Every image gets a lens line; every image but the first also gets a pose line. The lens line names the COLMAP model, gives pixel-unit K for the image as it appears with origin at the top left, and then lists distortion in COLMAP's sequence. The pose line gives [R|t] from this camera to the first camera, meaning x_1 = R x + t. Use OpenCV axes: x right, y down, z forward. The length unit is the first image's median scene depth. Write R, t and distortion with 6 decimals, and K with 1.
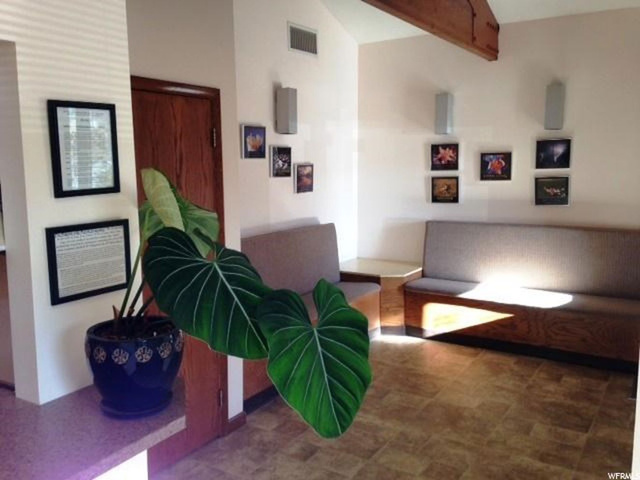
lens RADIAL K [[590.8, 0, 320.0], [0, 590.8, 240.0], [0, 0, 1]] dist [0.195453, -0.277501]
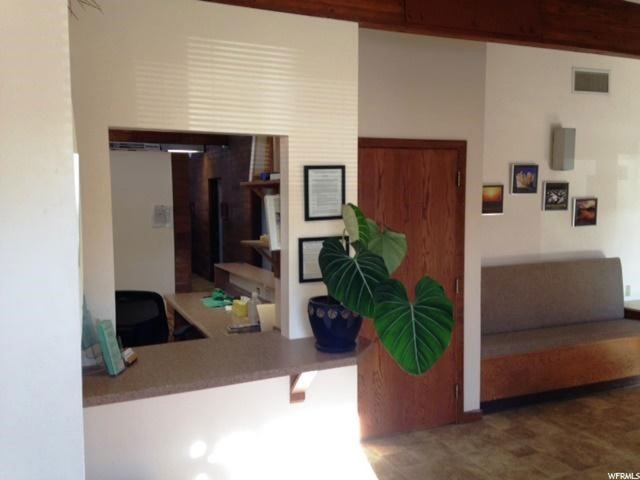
lens RADIAL K [[590.8, 0, 320.0], [0, 590.8, 240.0], [0, 0, 1]] dist [0.195453, -0.277501]
pose [[0.834448, 0.045073, -0.549241, 0.260743], [-0.074177, 0.996766, -0.030897, 0.016479], [0.546072, 0.066523, 0.835093, -0.189574]]
